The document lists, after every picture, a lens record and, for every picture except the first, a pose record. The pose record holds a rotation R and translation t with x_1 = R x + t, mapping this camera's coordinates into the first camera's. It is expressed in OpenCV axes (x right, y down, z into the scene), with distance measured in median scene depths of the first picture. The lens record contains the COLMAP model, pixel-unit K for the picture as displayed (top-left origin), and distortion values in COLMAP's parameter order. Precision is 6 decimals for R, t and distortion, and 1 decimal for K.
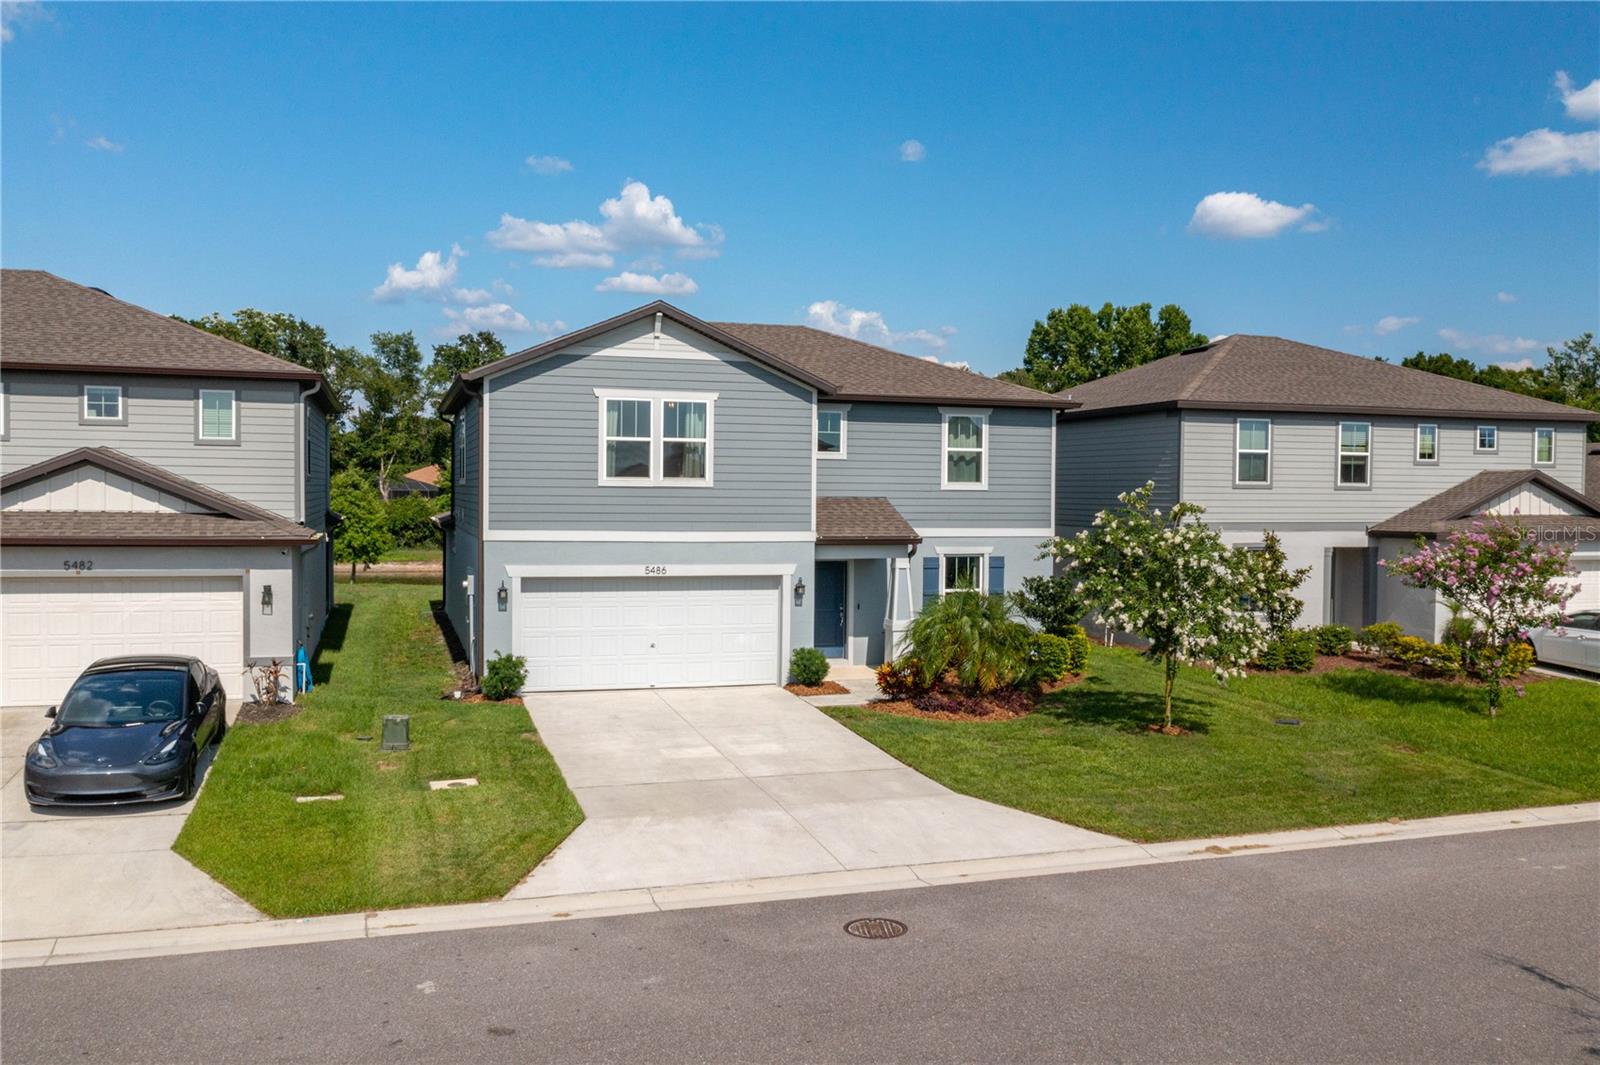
lens RADIAL K [[1291.0, 0, 800.0], [0, 1291.0, 532.5], [0, 0, 1]] dist [-0.024796, 0.002212]
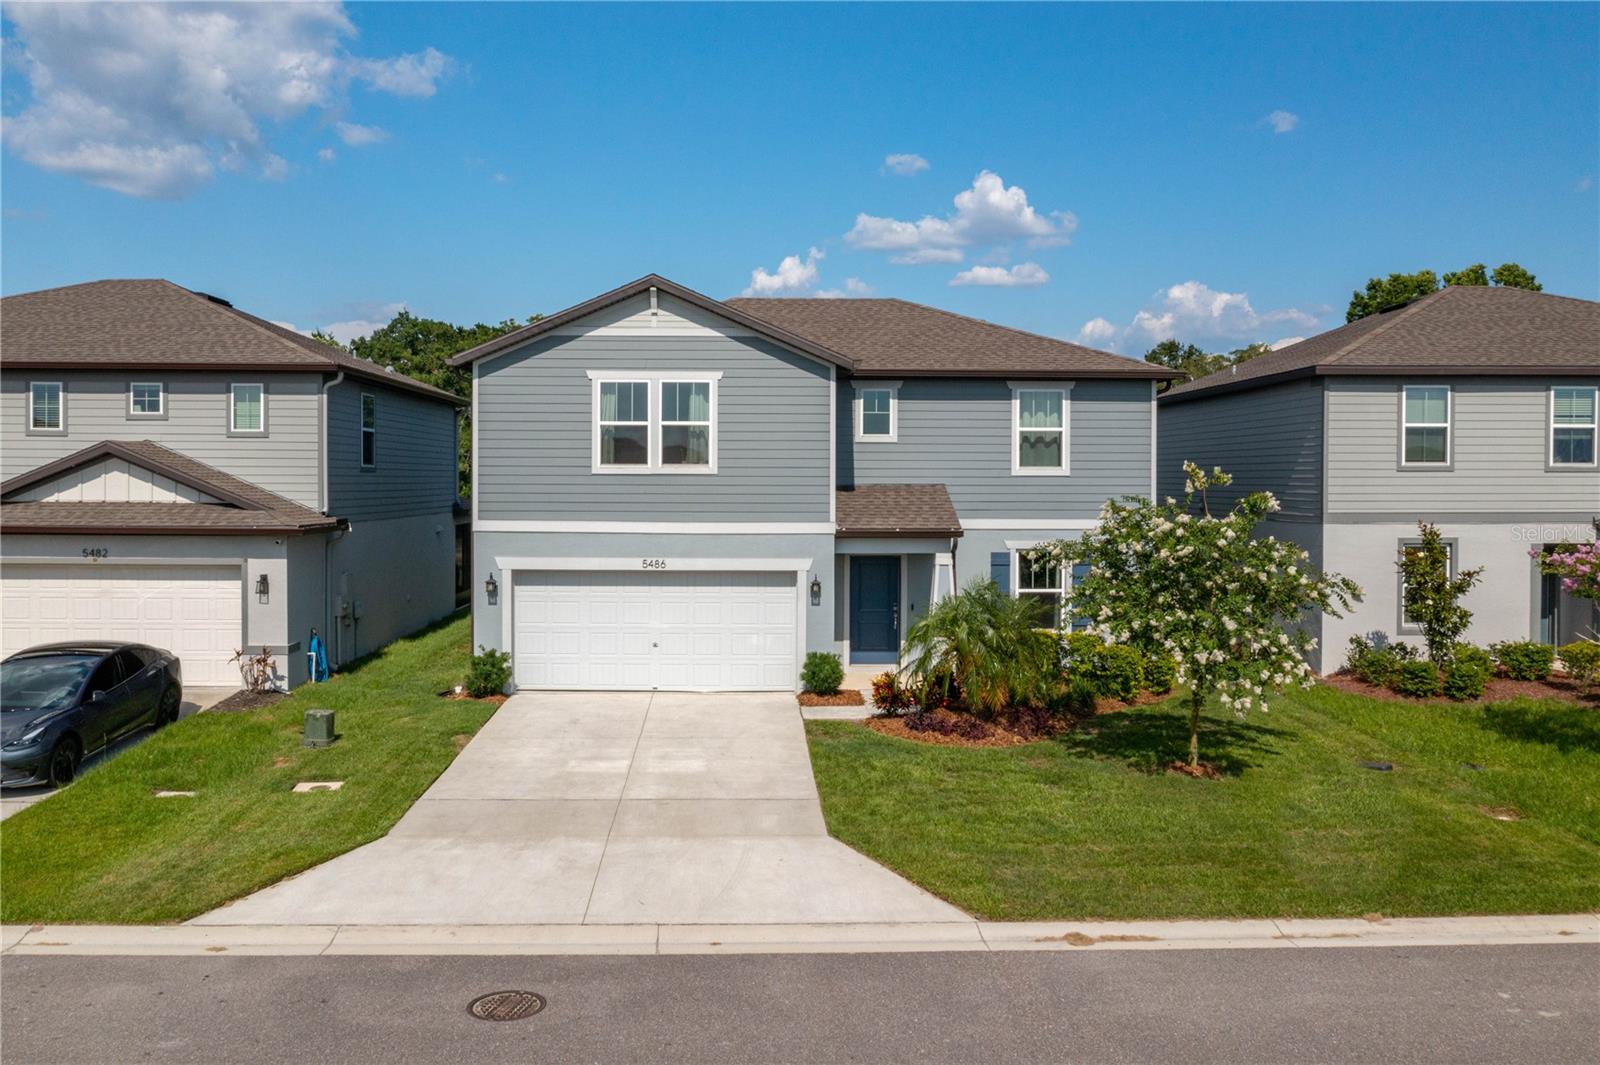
lens RADIAL K [[1278.3, 0, 806.0], [0, 1278.3, 503.0], [0, 0, 1]] dist [-0.021509, -0.005835]
pose [[0.958633, -0.002300, -0.284635, 0.261644], [-0.002480, 0.999862, -0.016434, 0.000269], [0.284634, 0.016461, 0.958495, 0.151198]]
